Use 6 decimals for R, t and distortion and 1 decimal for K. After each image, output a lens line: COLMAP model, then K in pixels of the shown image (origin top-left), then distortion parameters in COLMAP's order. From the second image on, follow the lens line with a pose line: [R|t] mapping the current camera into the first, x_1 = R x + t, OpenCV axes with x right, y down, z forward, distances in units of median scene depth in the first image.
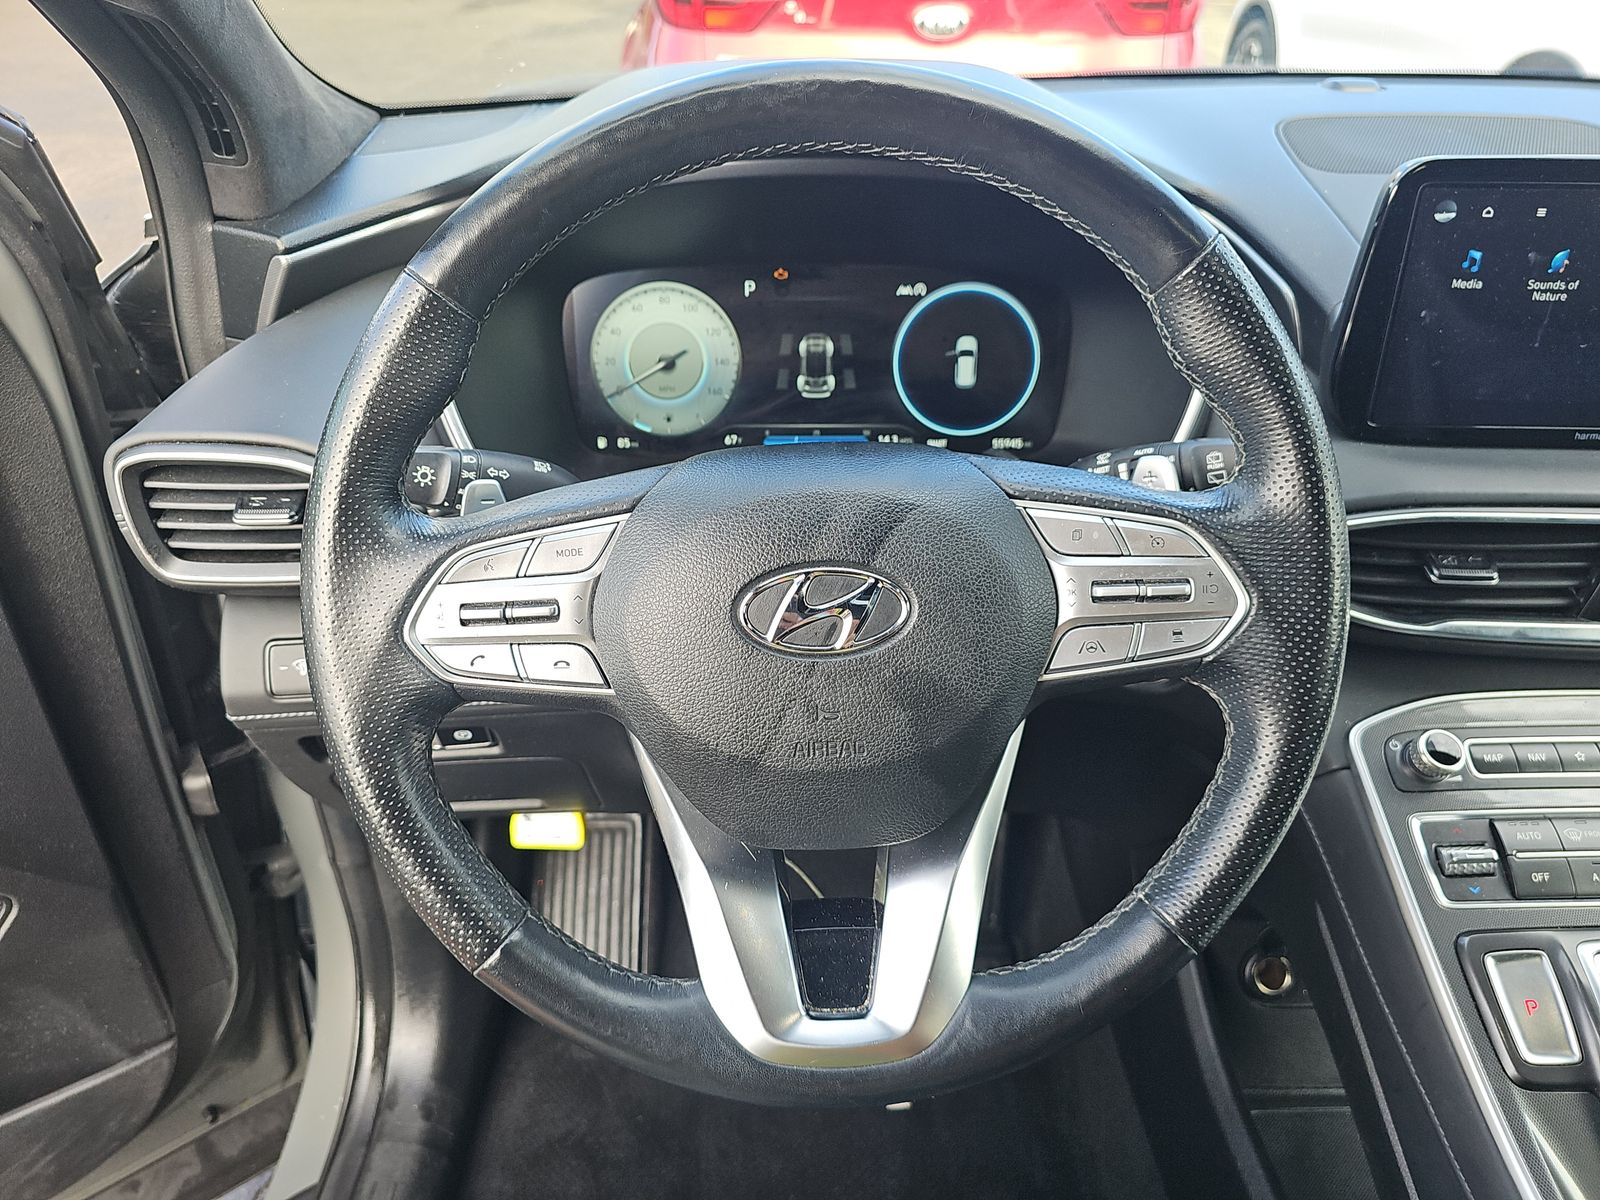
lens RADIAL K [[1054.8, 0, 794.2], [0, 1054.8, 602.2], [0, 0, 1]] dist [0.019537, -0.025386]
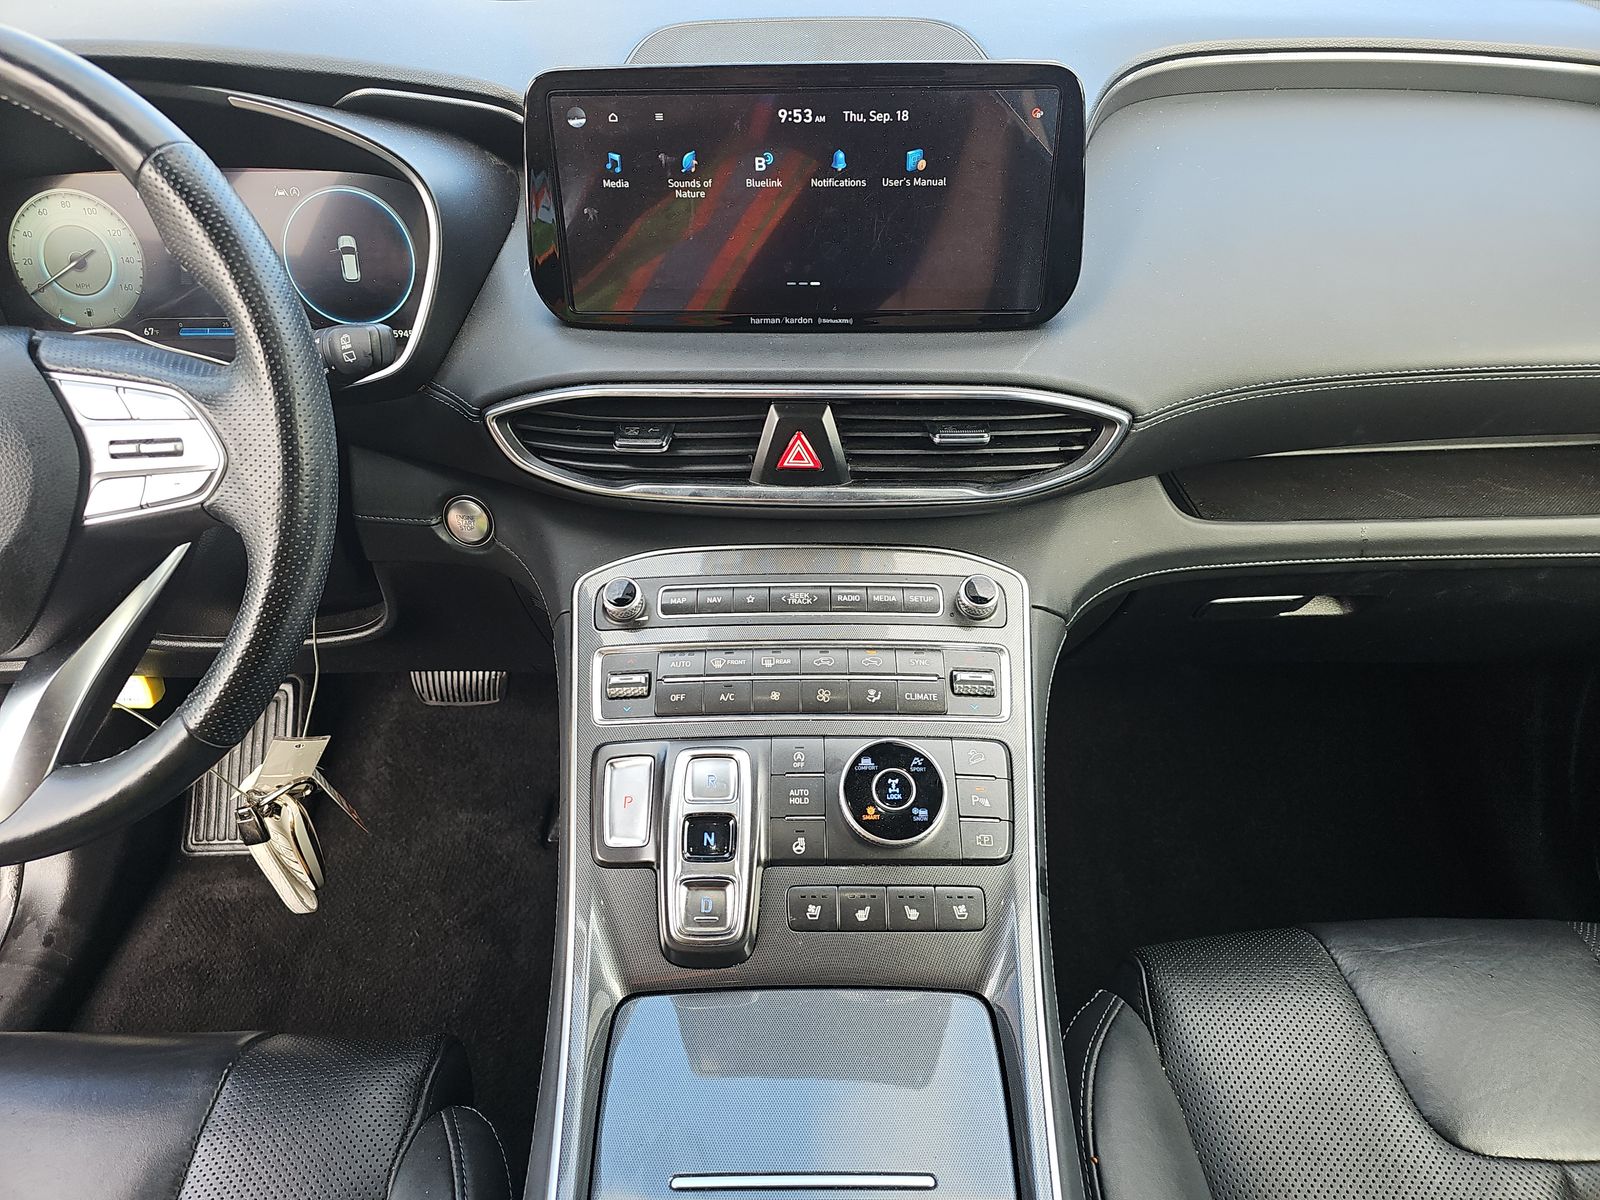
lens RADIAL K [[1054.8, 0, 803.1], [0, 1054.8, 600.6], [0, 0, 1]] dist [0.019537, -0.025386]
pose [[0.999922, -0.005491, -0.011228, 0.822441], [0.006413, 0.996459, 0.083832, 0.049014], [0.010727, -0.083898, 0.996417, -0.158589]]
